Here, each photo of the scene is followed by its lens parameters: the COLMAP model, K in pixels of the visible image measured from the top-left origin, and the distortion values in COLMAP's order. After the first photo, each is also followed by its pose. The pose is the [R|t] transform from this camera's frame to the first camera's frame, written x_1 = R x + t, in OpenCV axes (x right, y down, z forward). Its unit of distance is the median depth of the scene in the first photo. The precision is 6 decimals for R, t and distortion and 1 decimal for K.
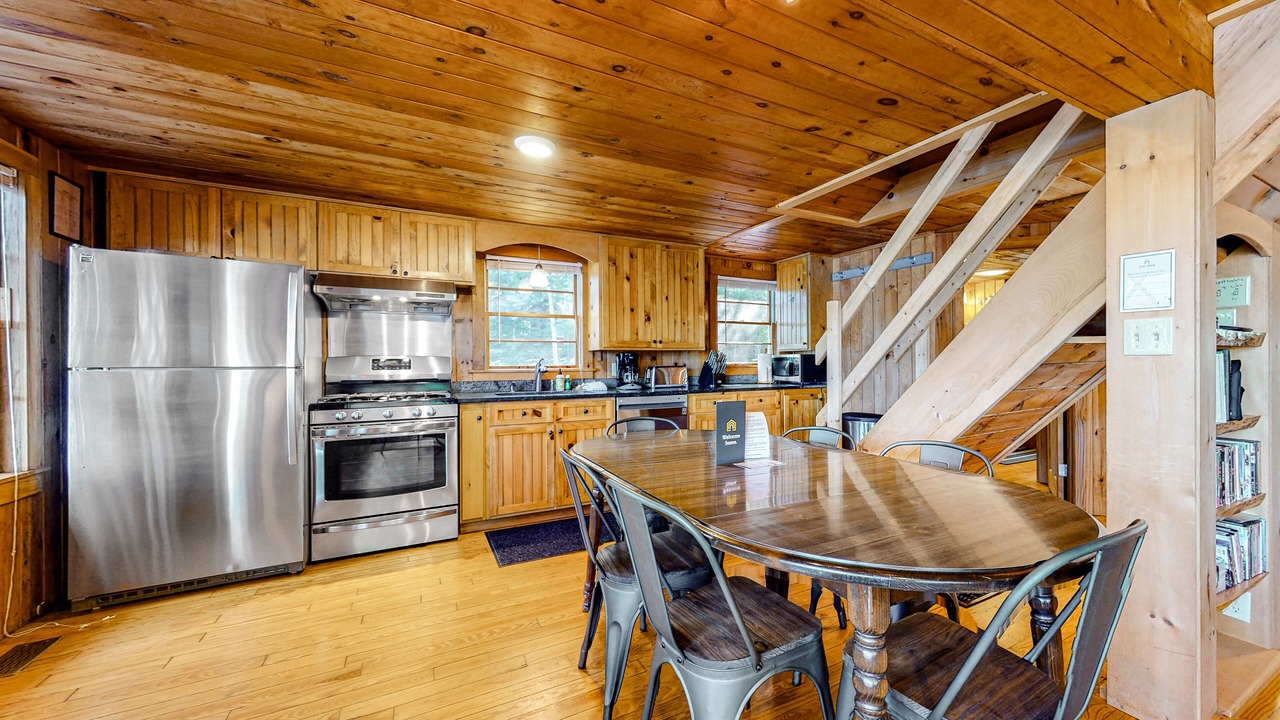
lens RADIAL K [[494.2, 0, 666.7], [0, 494.2, 361.9], [0, 0, 1]] dist [0.001691, 0.001194]
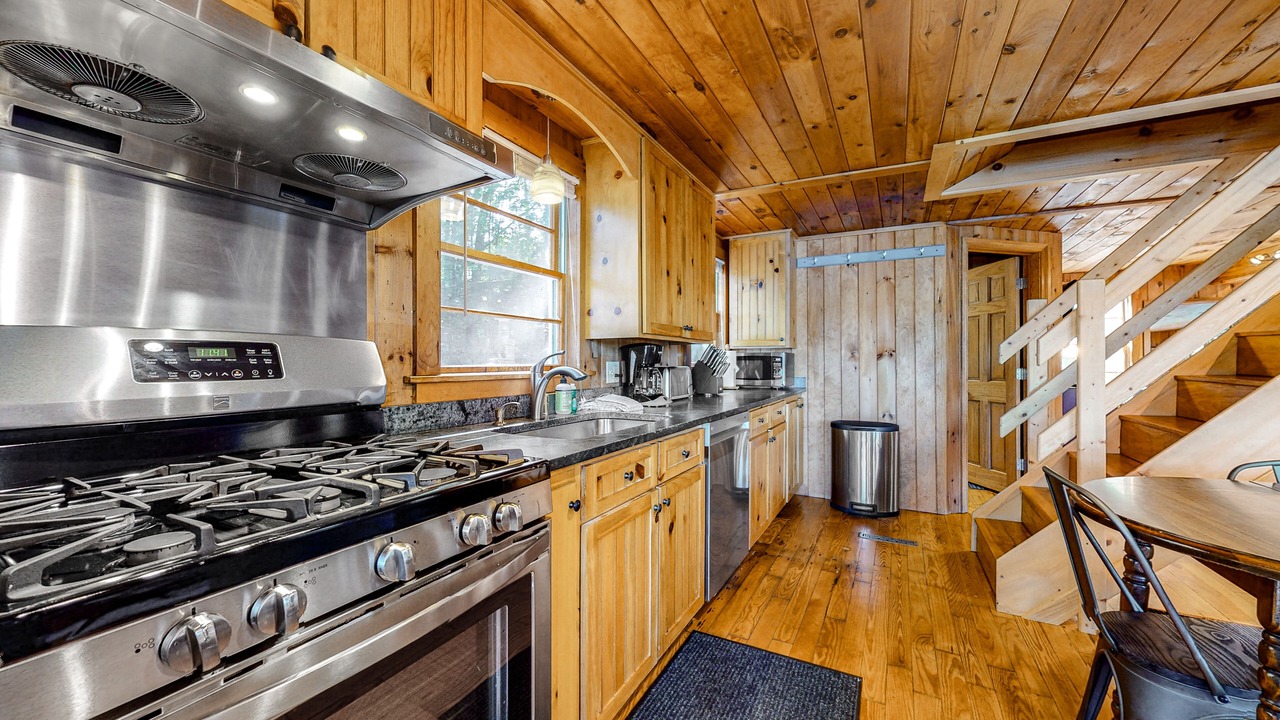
lens RADIAL K [[494.2, 0, 640.3], [0, 494.2, 362.4], [0, 0, 1]] dist [0.001691, 0.001194]
pose [[0.830372, 0.005313, 0.557183, -0.539299], [-0.004543, 0.999986, -0.002766, 0.005965], [-0.557190, -0.000234, 0.830385, 0.652813]]
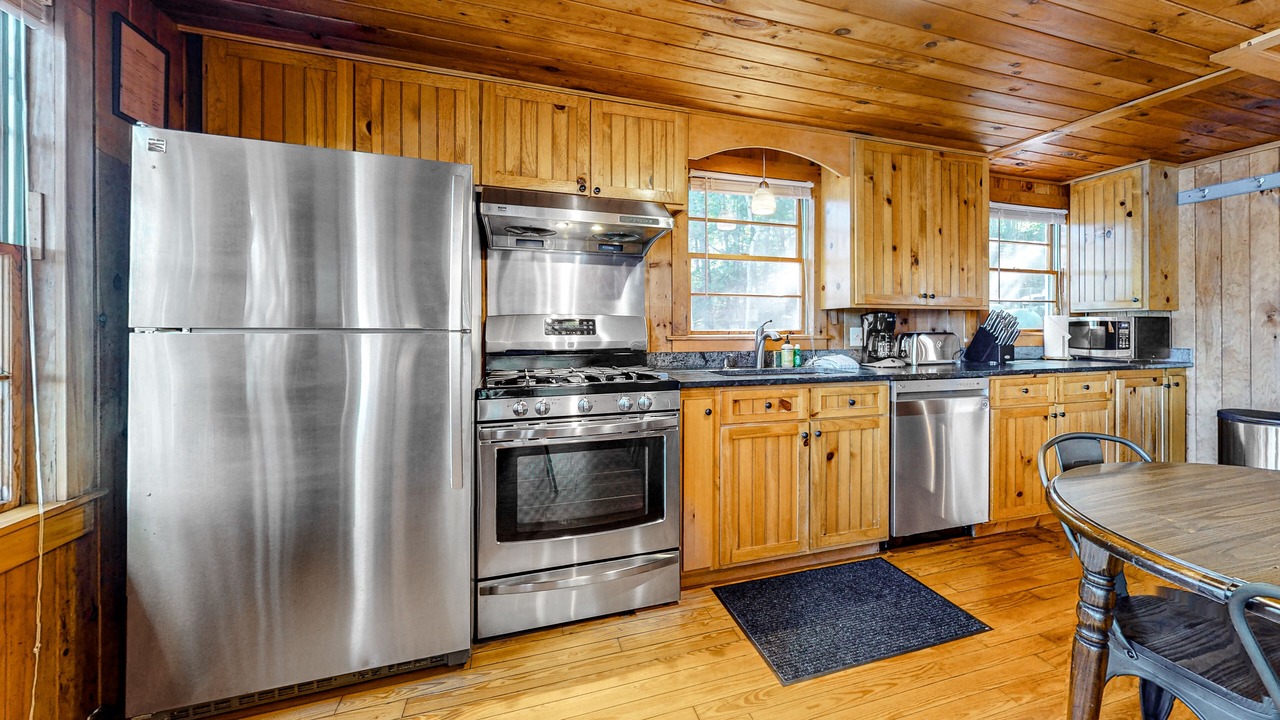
lens RADIAL K [[494.2, 0, 669.0], [0, 494.2, 331.8], [0, 0, 1]] dist [0.001691, 0.001194]
pose [[0.985350, 0.008600, -0.170330, -0.316886], [-0.007150, 0.999933, 0.009125, 0.004477], [0.170397, -0.007773, 0.985345, 0.358503]]
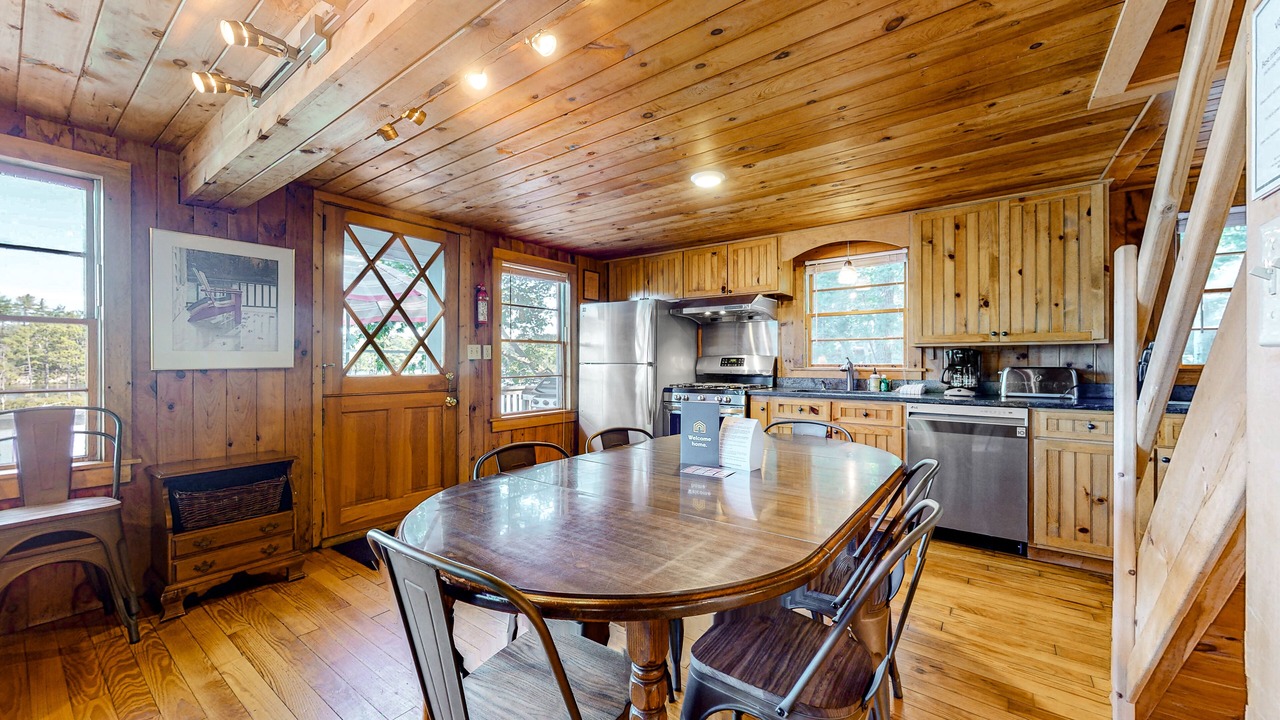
lens RADIAL K [[494.2, 0, 655.6], [0, 494.2, 360.6], [0, 0, 1]] dist [0.001691, 0.001194]
pose [[0.421278, 0.002525, -0.906928, 0.549782], [-0.000994, 0.999997, 0.002322, -0.002656], [0.906931, -0.000077, 0.421280, 0.285583]]
